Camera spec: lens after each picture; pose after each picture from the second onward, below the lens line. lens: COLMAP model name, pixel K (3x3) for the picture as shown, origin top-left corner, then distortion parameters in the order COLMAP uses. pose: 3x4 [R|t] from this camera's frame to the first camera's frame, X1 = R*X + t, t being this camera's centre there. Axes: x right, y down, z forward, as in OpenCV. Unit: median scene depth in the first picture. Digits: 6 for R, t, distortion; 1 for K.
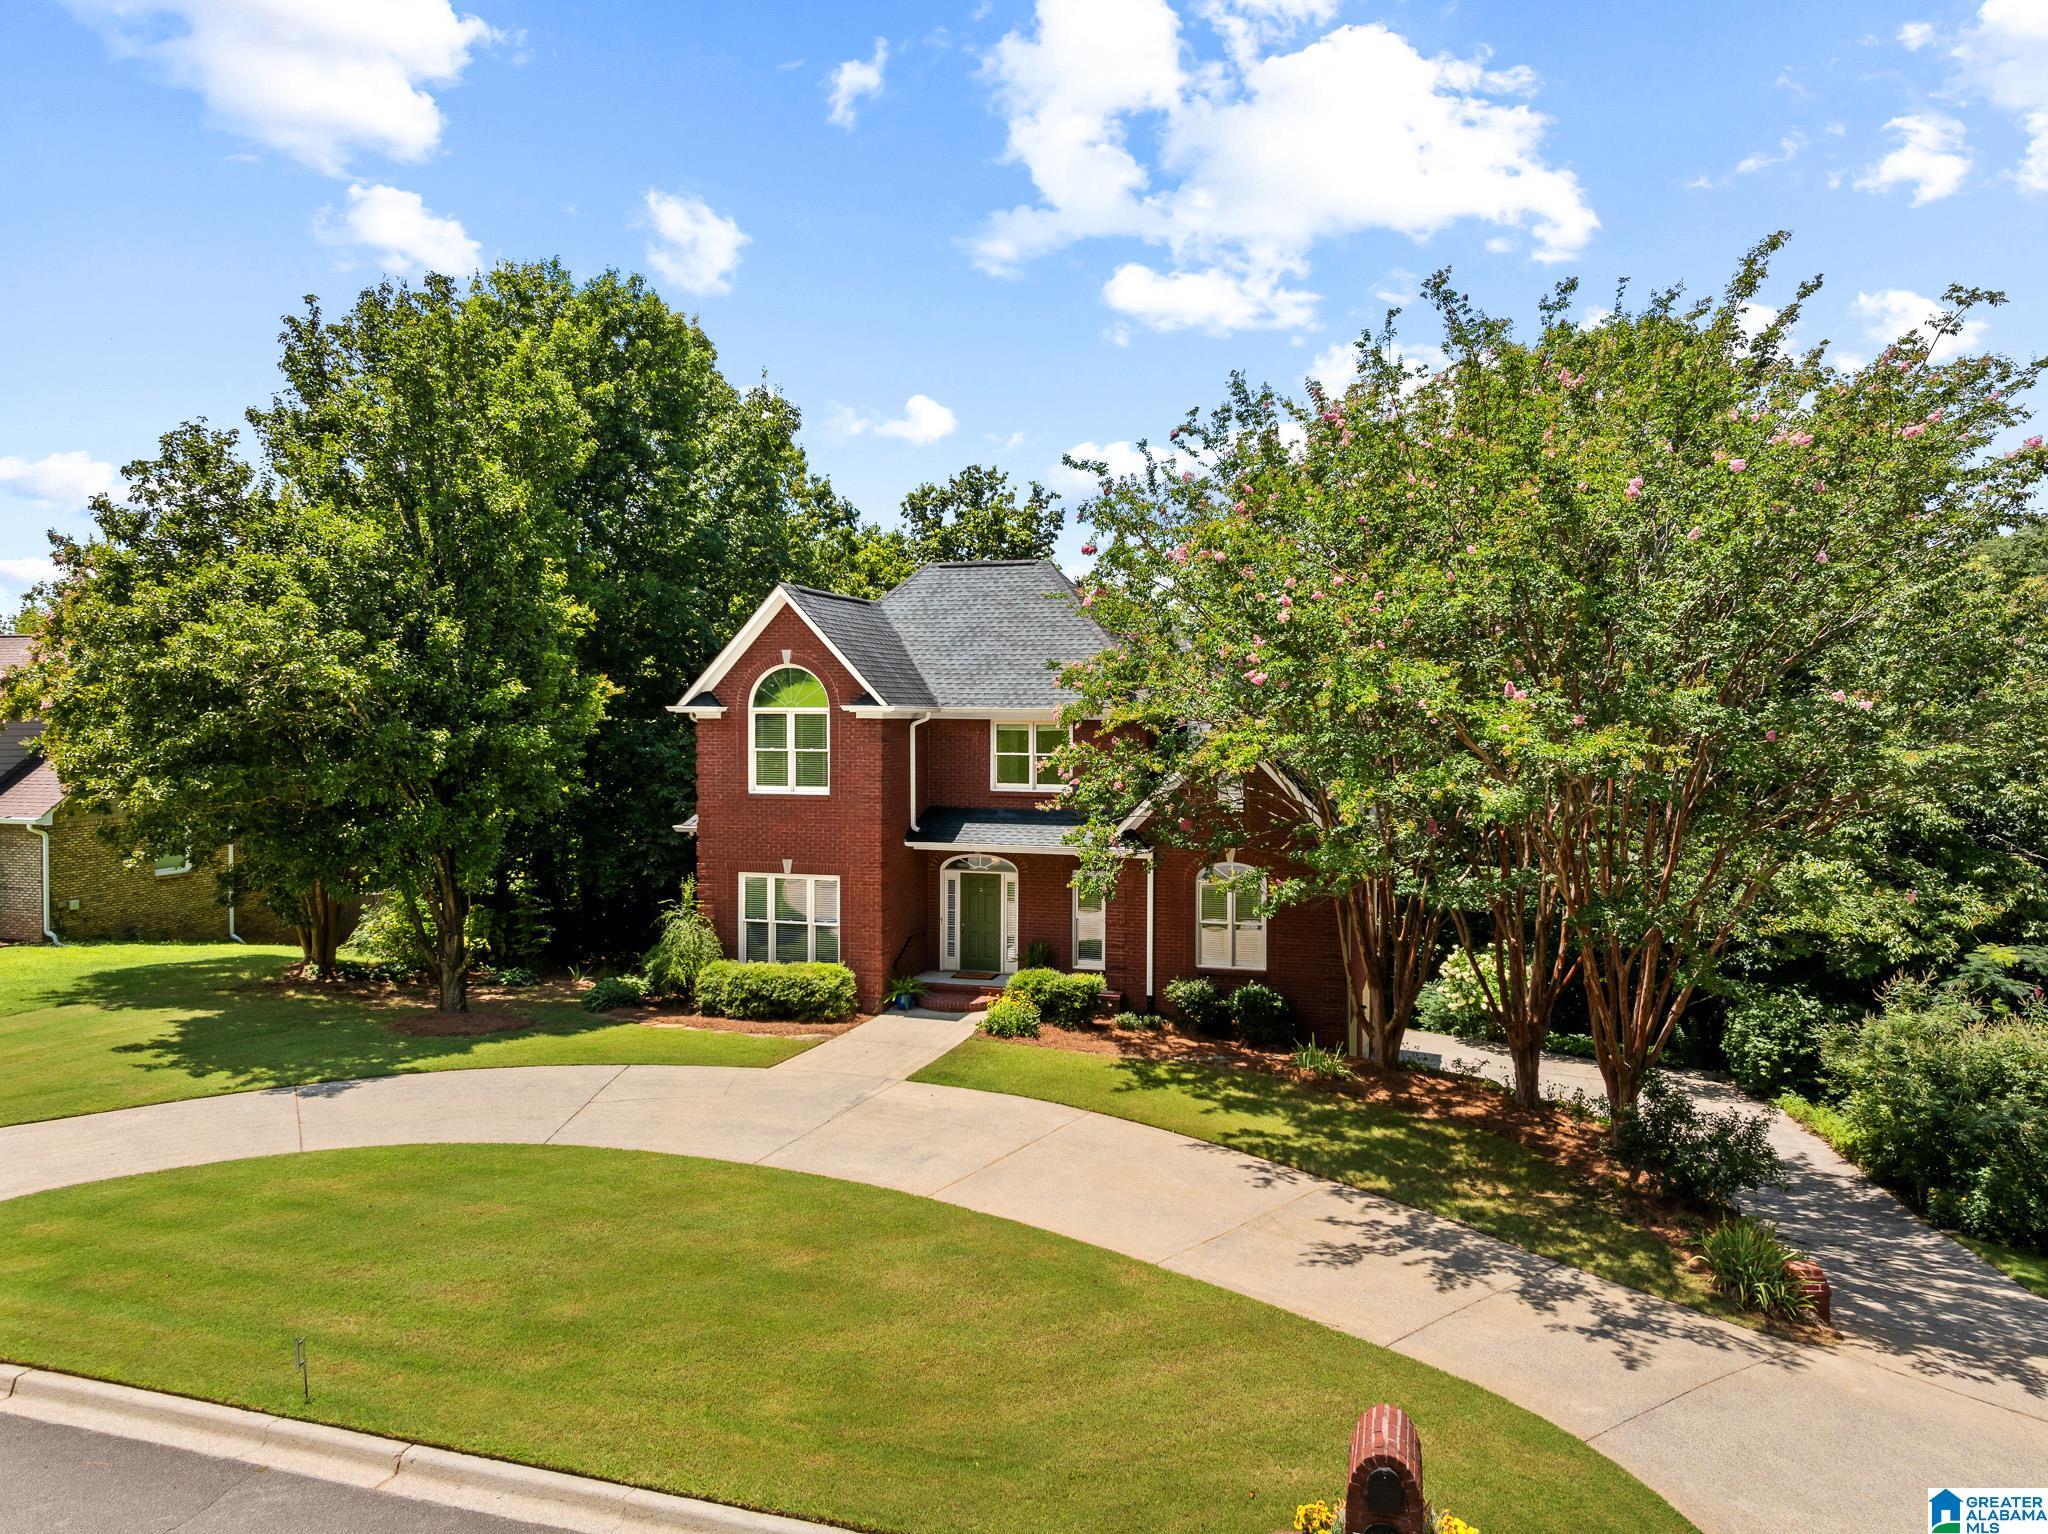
lens RADIAL K [[1422.4, 0, 1024.0], [0, 1422.4, 767.0], [0, 0, 1]] dist [-0.056729, 0.025399]
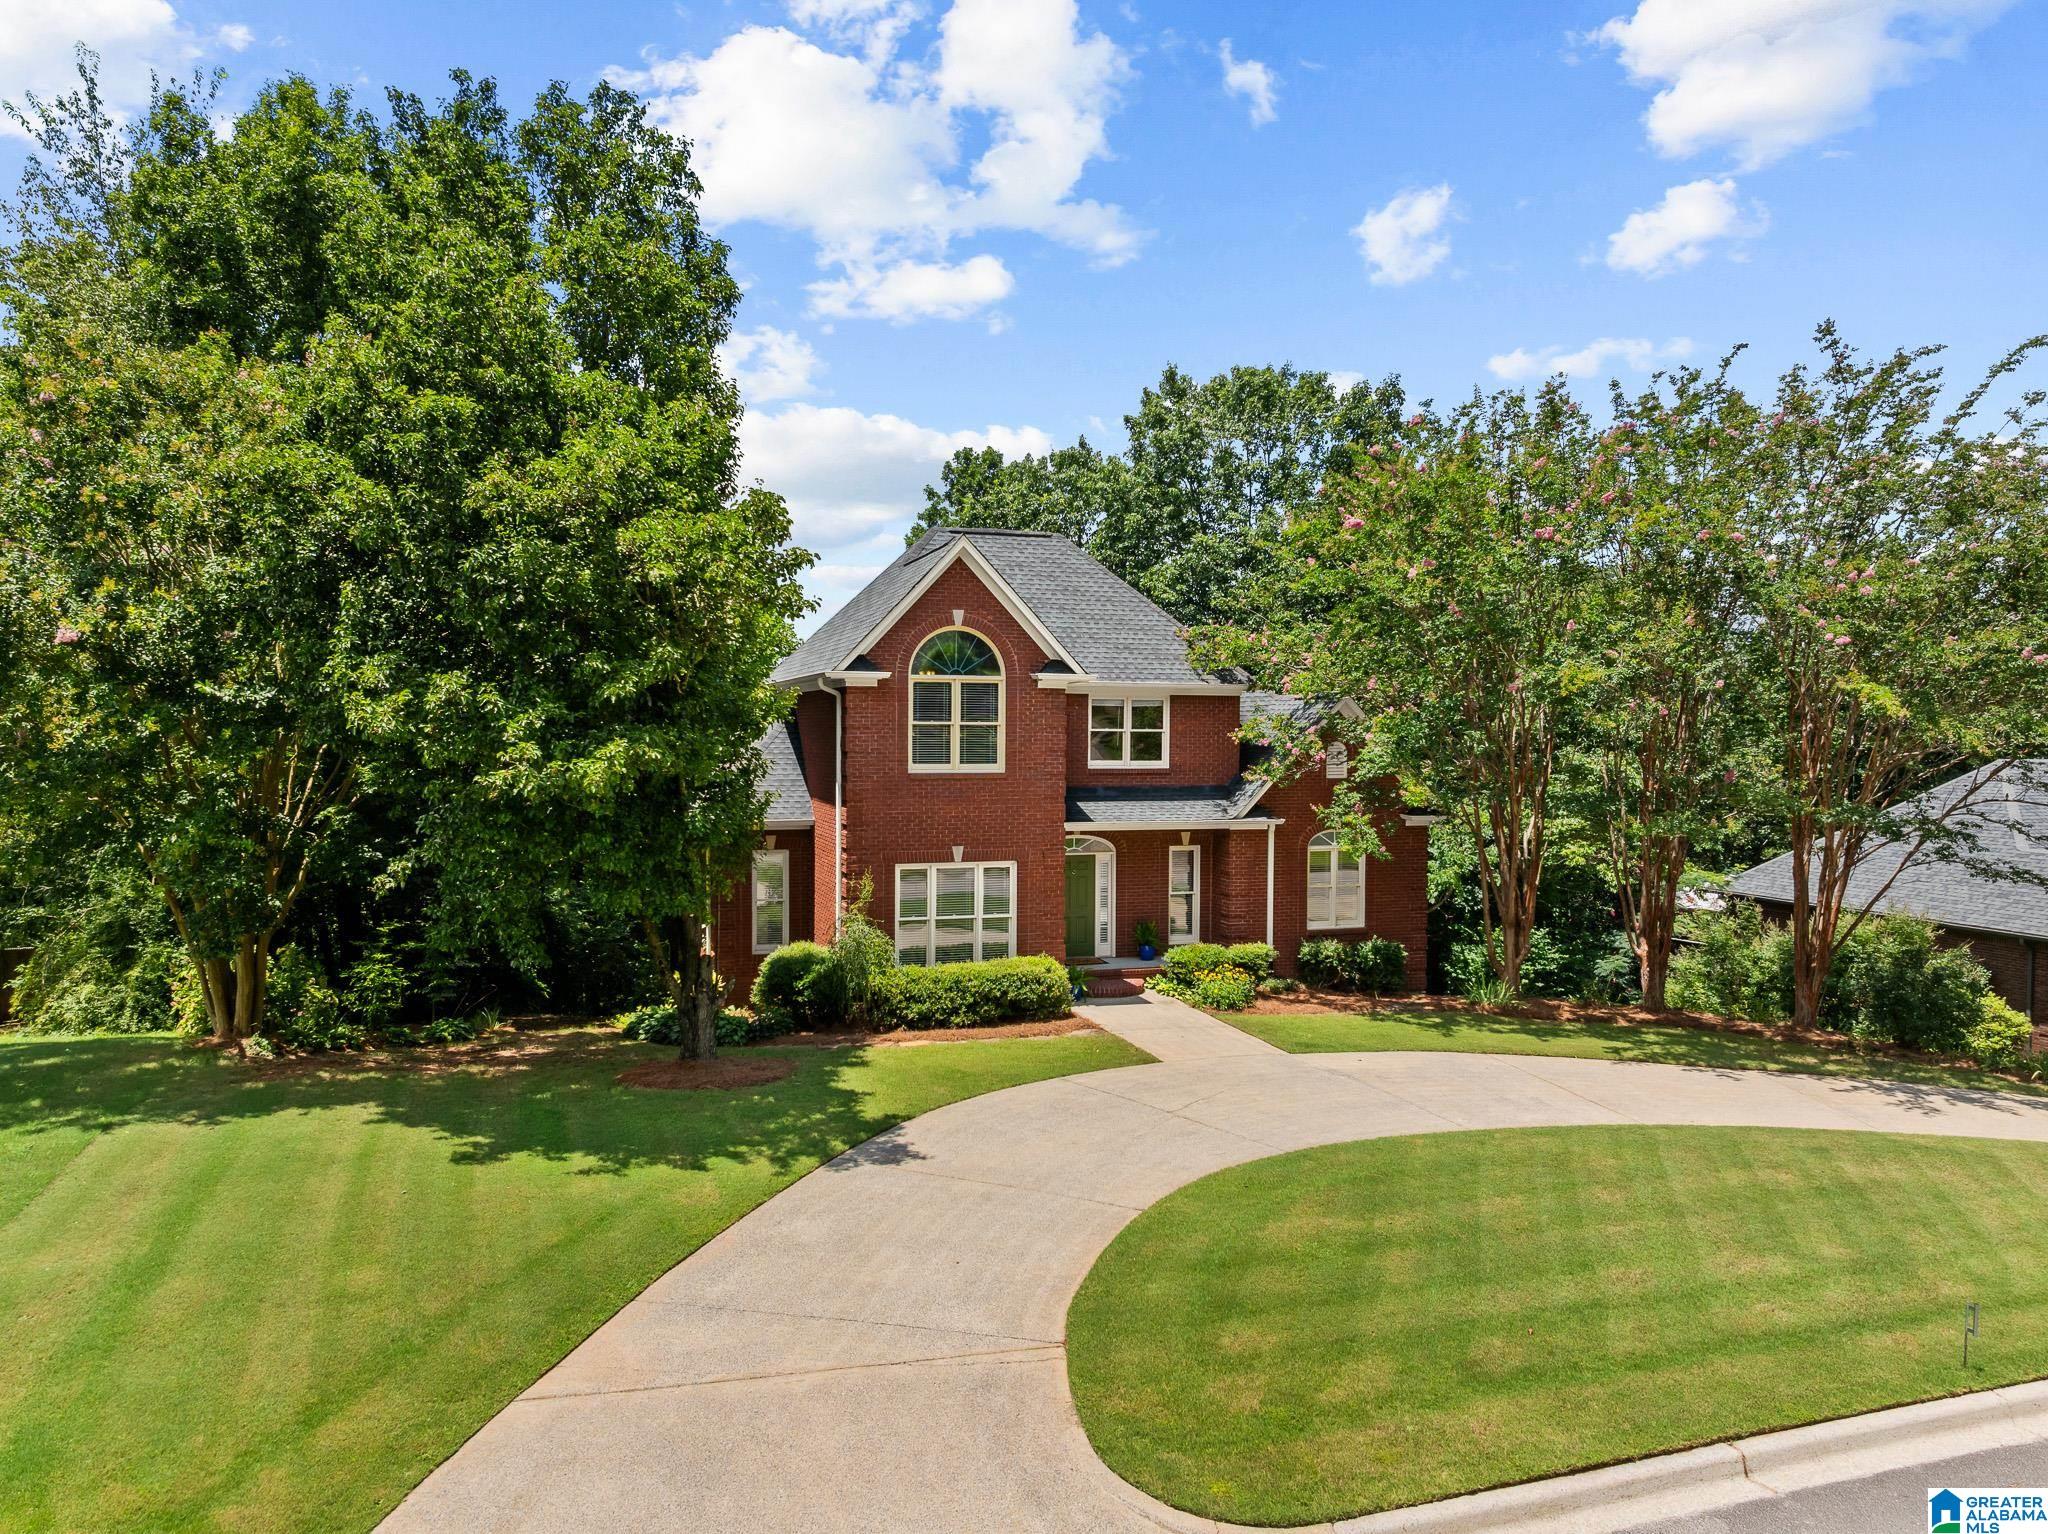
lens RADIAL K [[1420.4, 0, 1024.0], [0, 1420.4, 767.0], [0, 0, 1]] dist [-0.038348, 0.002703]
pose [[0.824546, -0.012950, 0.565647, -0.868807], [0.018677, 0.999816, -0.004335, 0.027885], [-0.565487, 0.014139, 0.824636, 0.331544]]
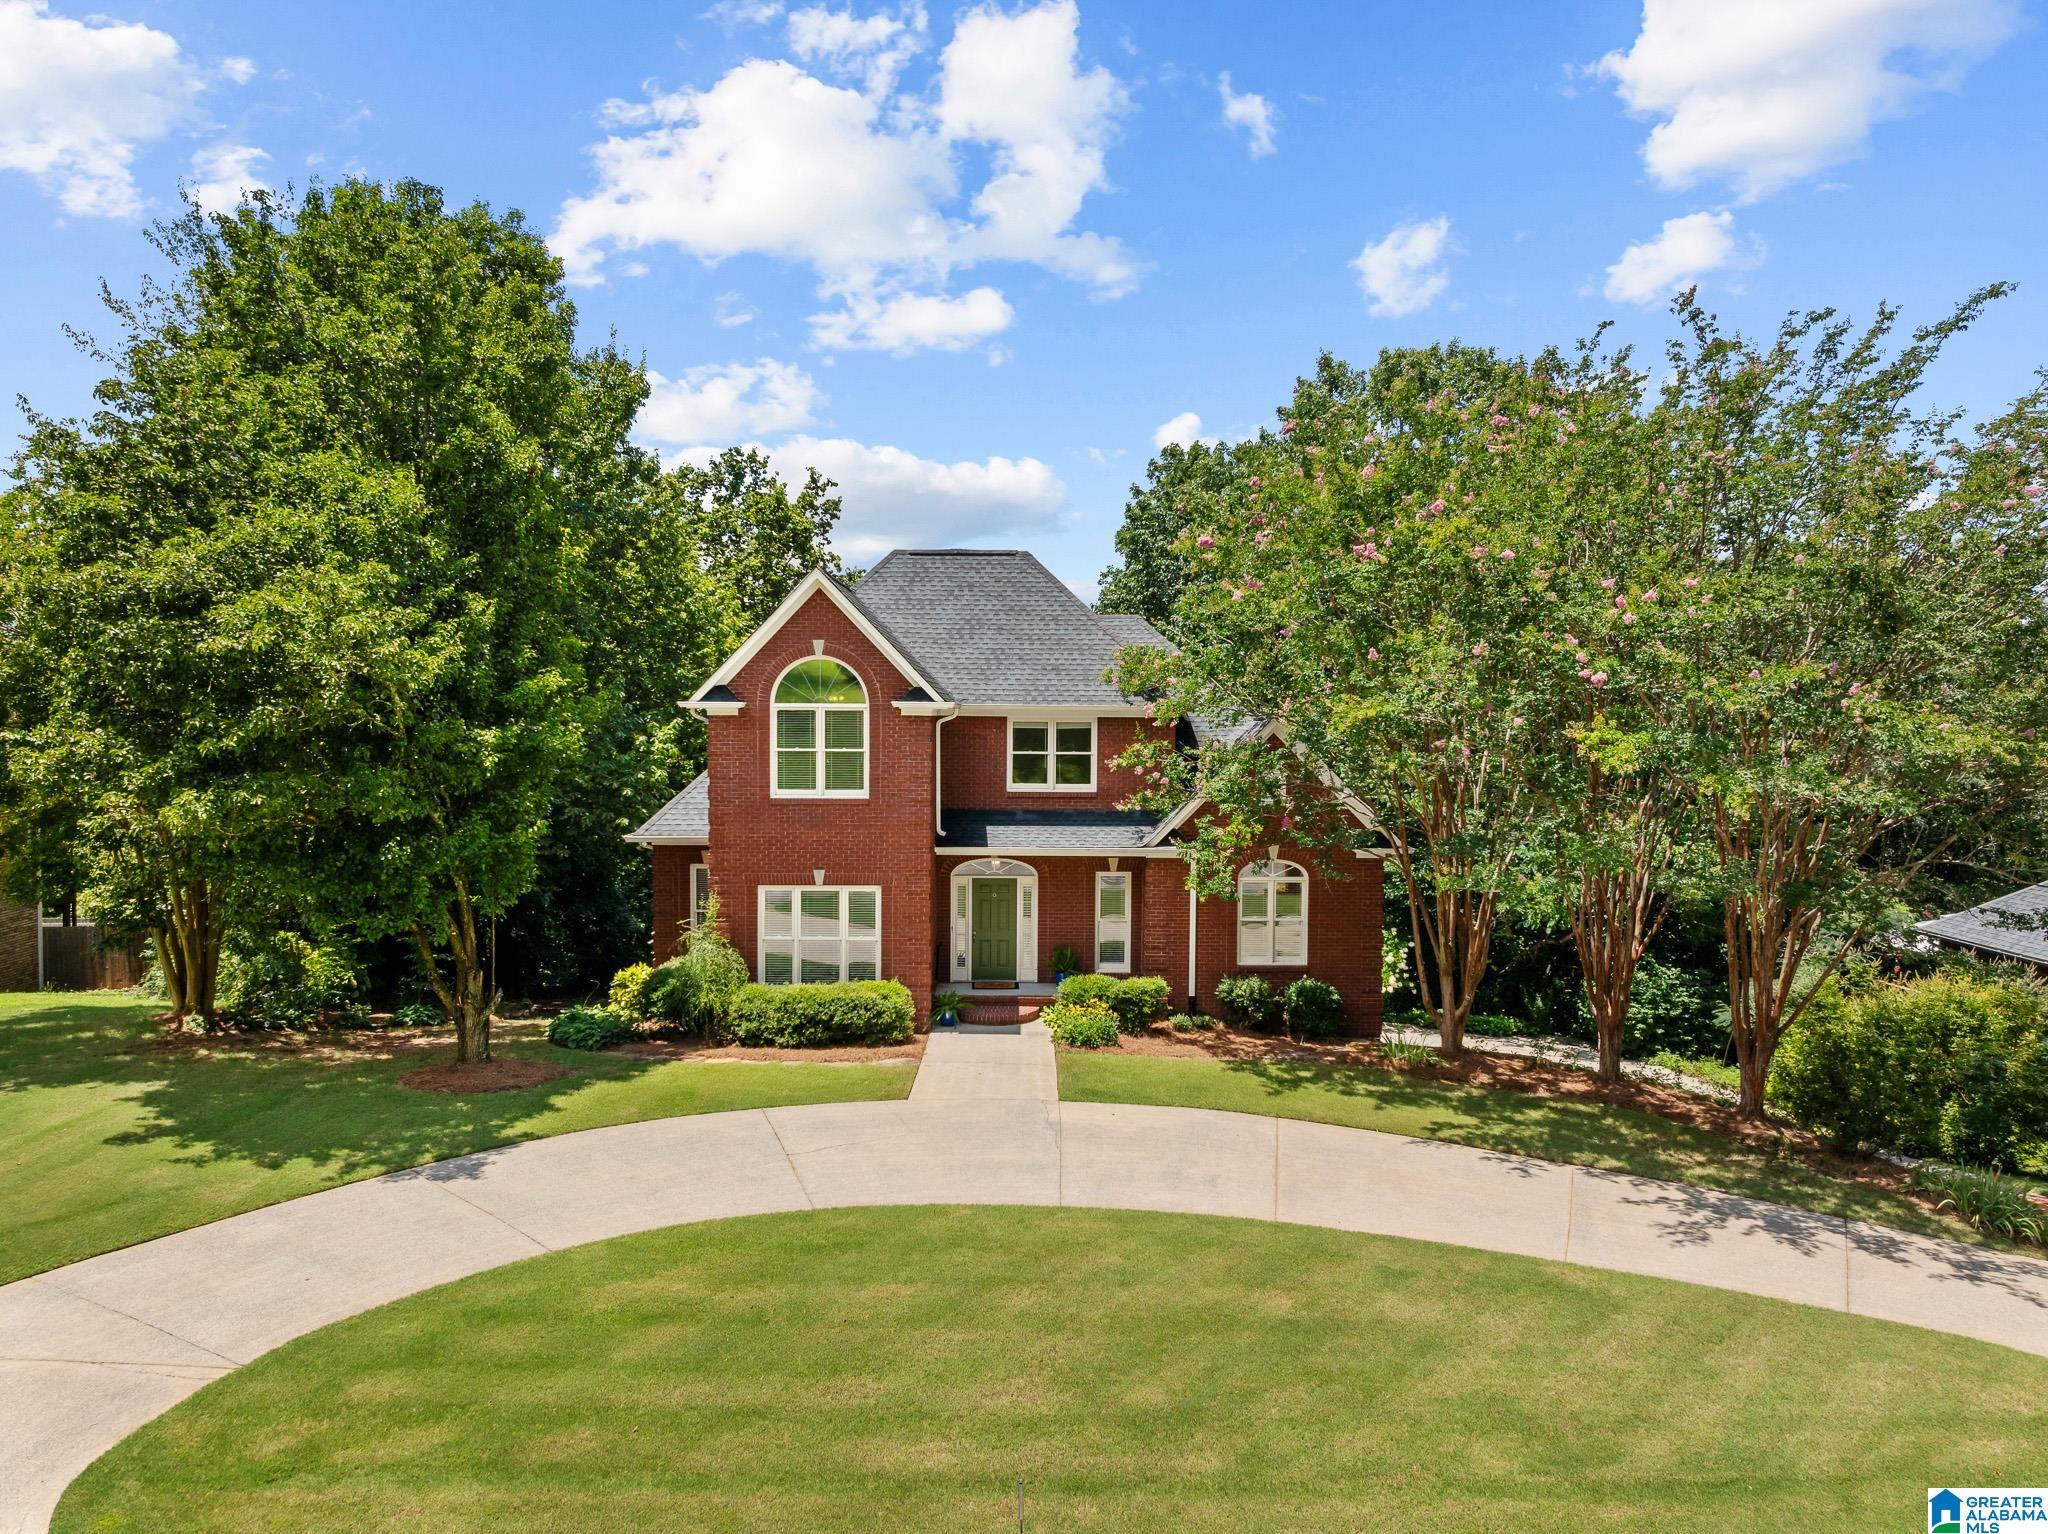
lens RADIAL K [[1422.4, 0, 1024.0], [0, 1422.4, 767.0], [0, 0, 1]] dist [-0.056729, 0.025399]
pose [[0.955175, -0.008874, 0.295909, -0.424822], [0.007817, 0.999958, 0.004756, -0.005773], [-0.295939, -0.002230, 0.955204, 0.121390]]
